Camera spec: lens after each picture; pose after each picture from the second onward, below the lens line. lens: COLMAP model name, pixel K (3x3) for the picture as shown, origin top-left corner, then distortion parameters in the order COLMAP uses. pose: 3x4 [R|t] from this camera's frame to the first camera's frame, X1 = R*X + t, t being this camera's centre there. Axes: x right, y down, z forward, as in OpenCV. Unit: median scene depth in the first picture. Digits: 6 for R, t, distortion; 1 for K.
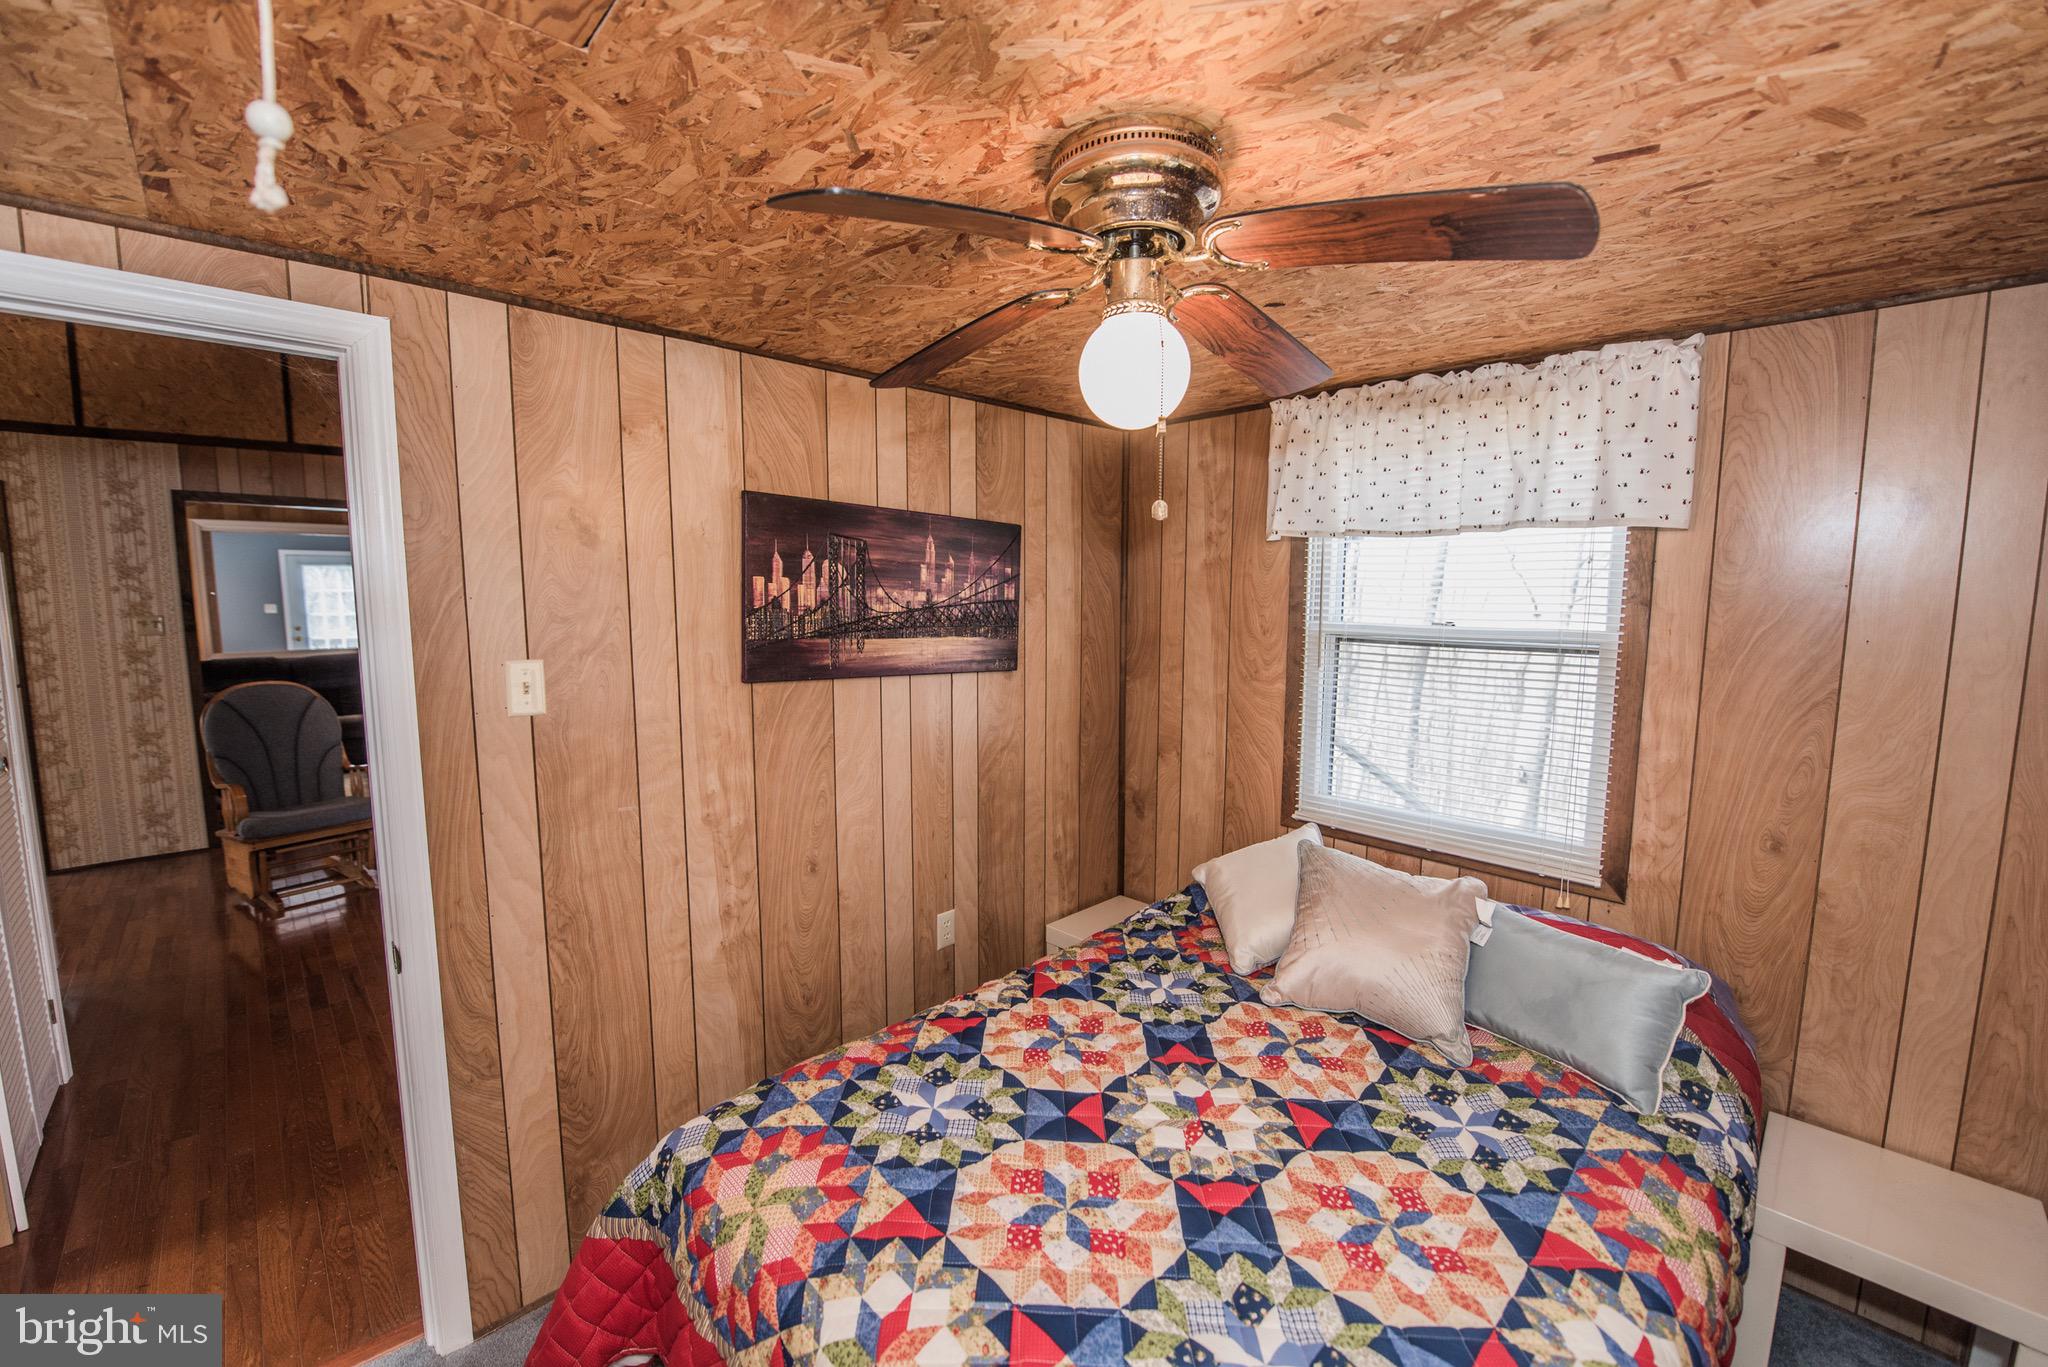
lens RADIAL K [[814.3, 0, 1018.1], [0, 814.3, 683.8], [0, 0, 1]] dist [-0.015339, -0.002191]
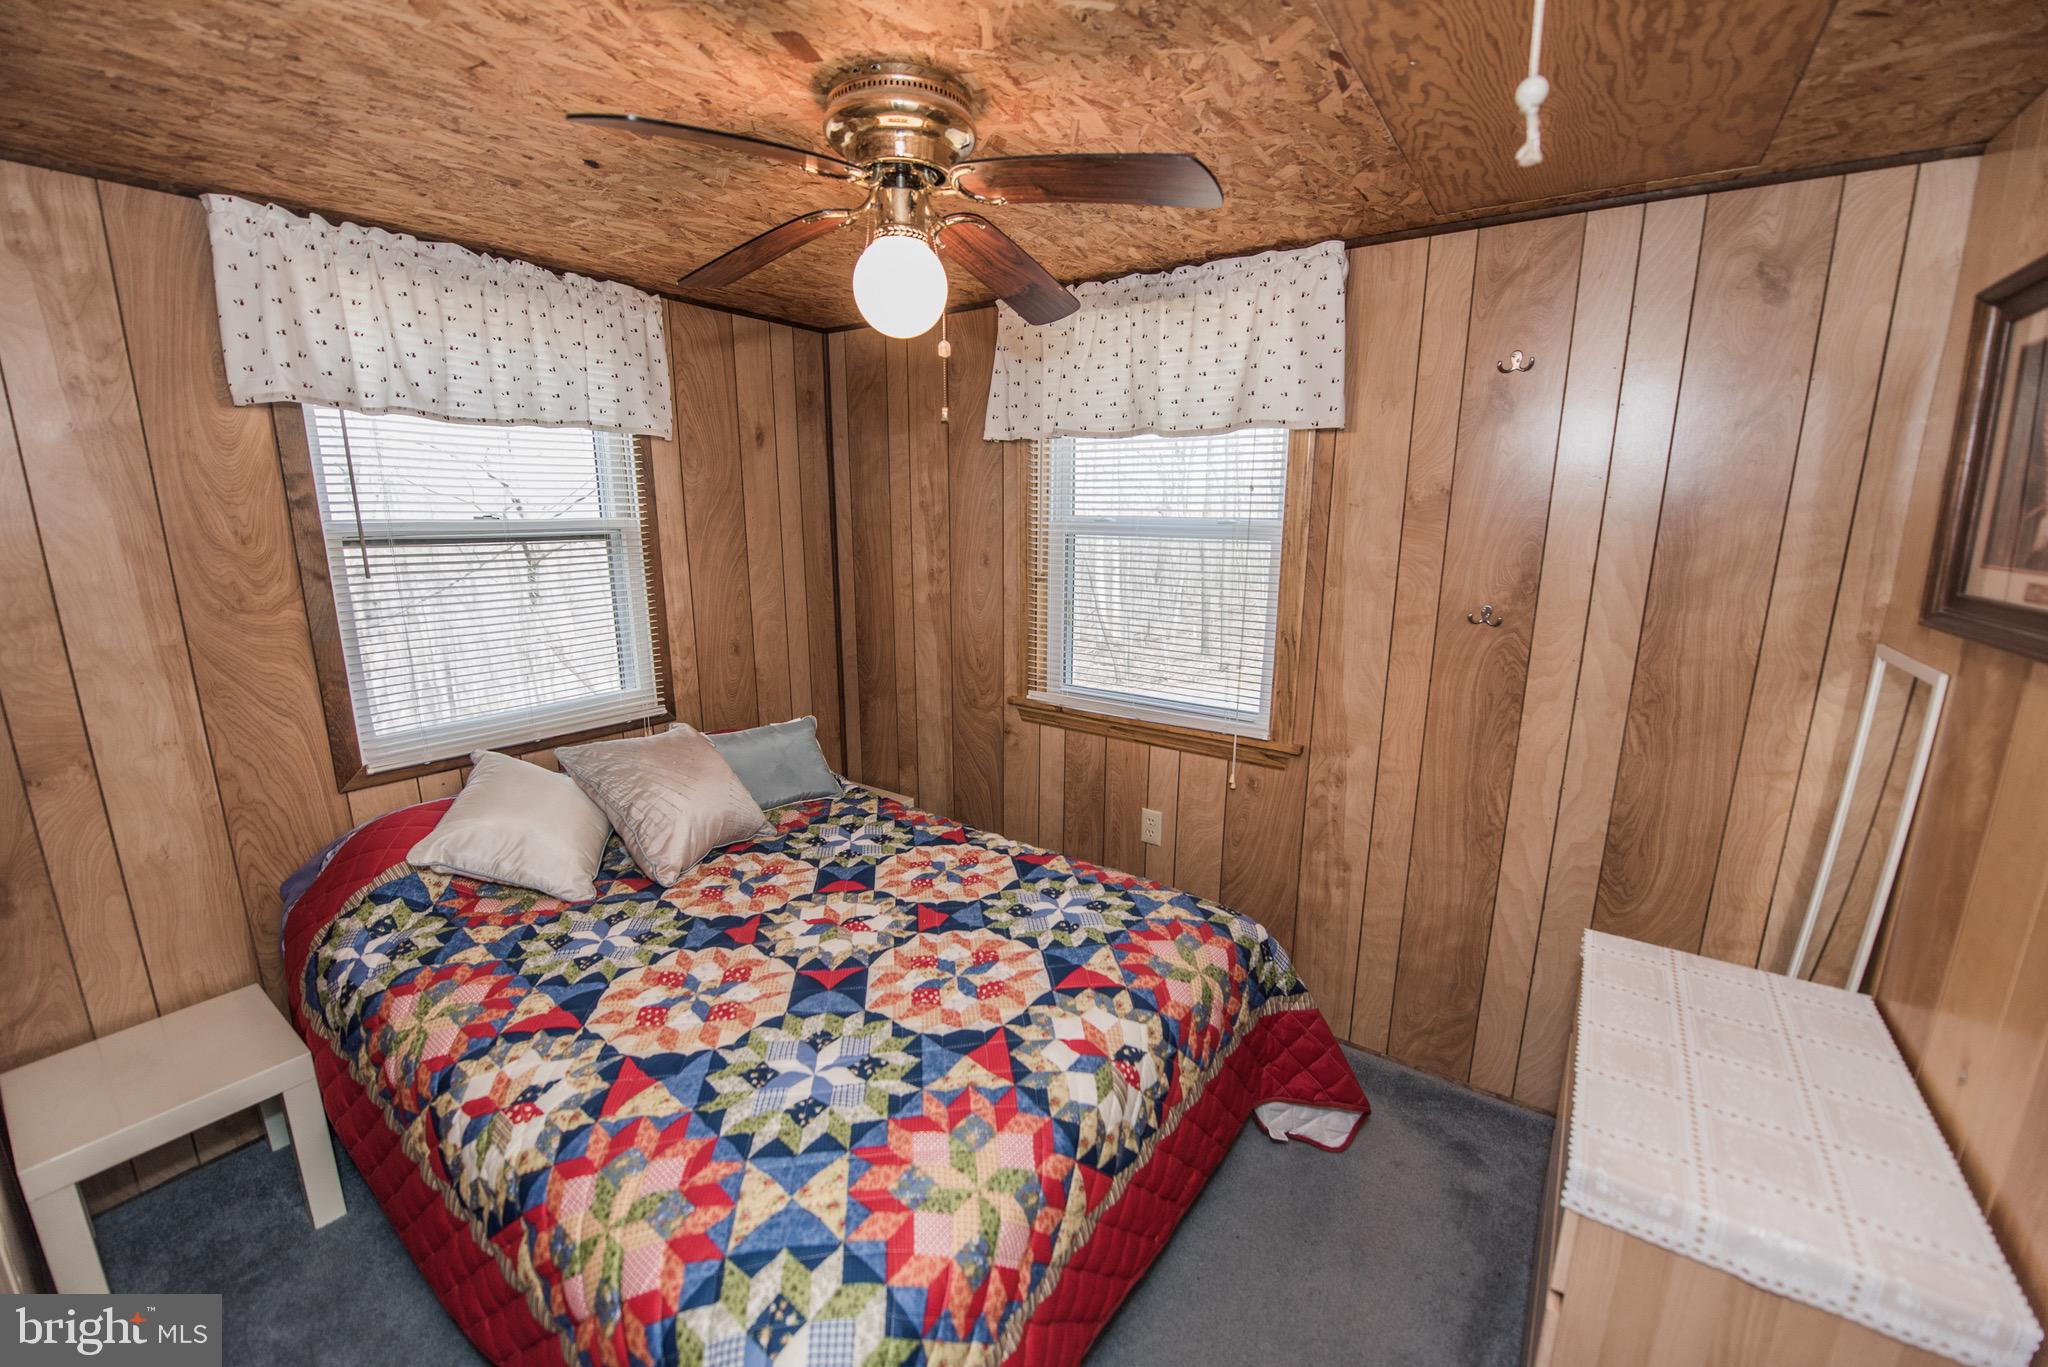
lens RADIAL K [[814.3, 0, 1019.8], [0, 814.3, 684.5], [0, 0, 1]] dist [-0.015339, -0.002191]
pose [[-0.185149, -0.216029, 0.958672, -0.695381], [0.103618, 0.965809, 0.237649, -0.054085], [-0.977232, 0.143336, -0.156434, 0.667017]]
